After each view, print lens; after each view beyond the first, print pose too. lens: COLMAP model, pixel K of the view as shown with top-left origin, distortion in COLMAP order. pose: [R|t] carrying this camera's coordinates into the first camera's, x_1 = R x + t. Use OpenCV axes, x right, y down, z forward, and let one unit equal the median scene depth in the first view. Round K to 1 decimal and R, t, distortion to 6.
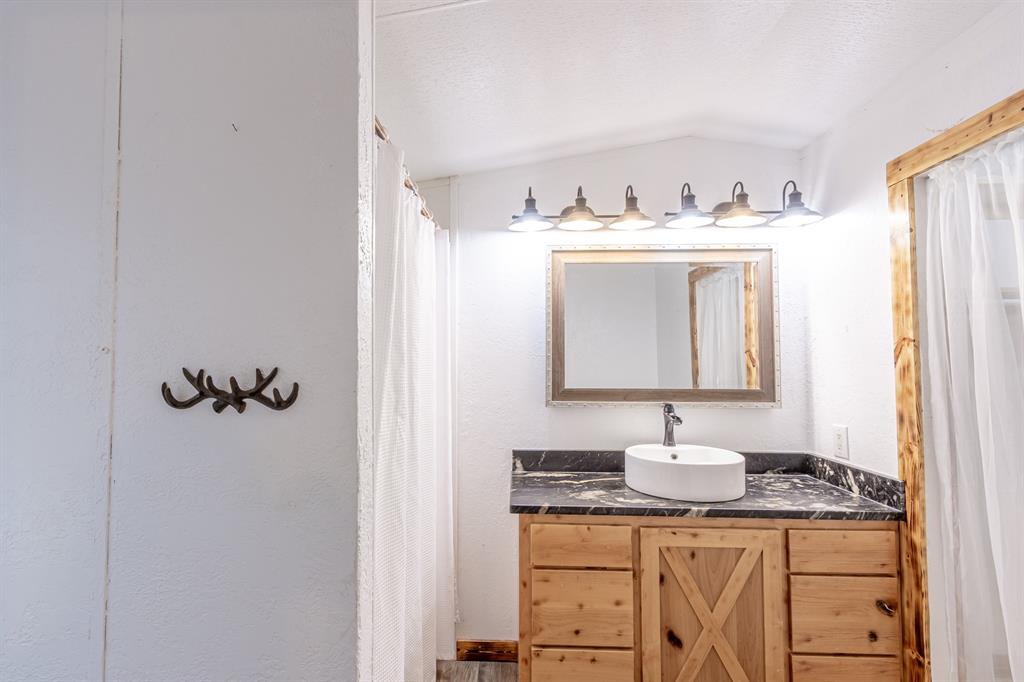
lens RADIAL K [[474.9, 0, 501.7], [0, 474.9, 344.6], [0, 0, 1]] dist [-0.001447, -0.000393]
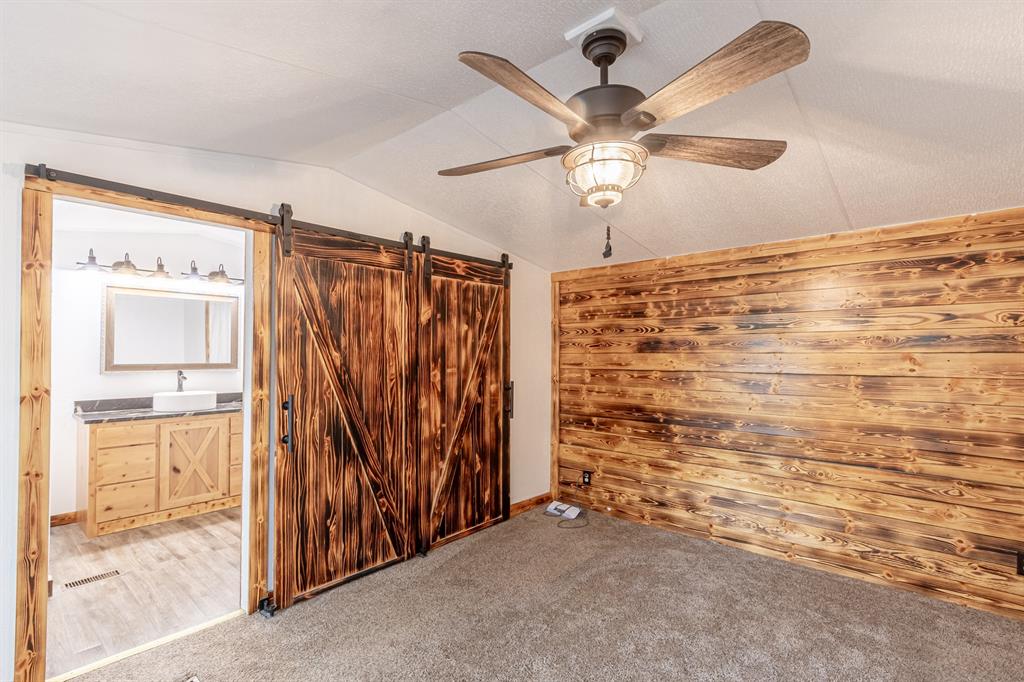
lens RADIAL K [[492.2, 0, 512.0], [0, 492.2, 341.0], [0, 0, 1]] dist [-0.000943, -0.000504]
pose [[0.639610, 0.015429, 0.768545, -0.428790], [-0.033505, 0.999408, 0.007820, -0.077439], [-0.767969, -0.030752, 0.639748, -1.717190]]
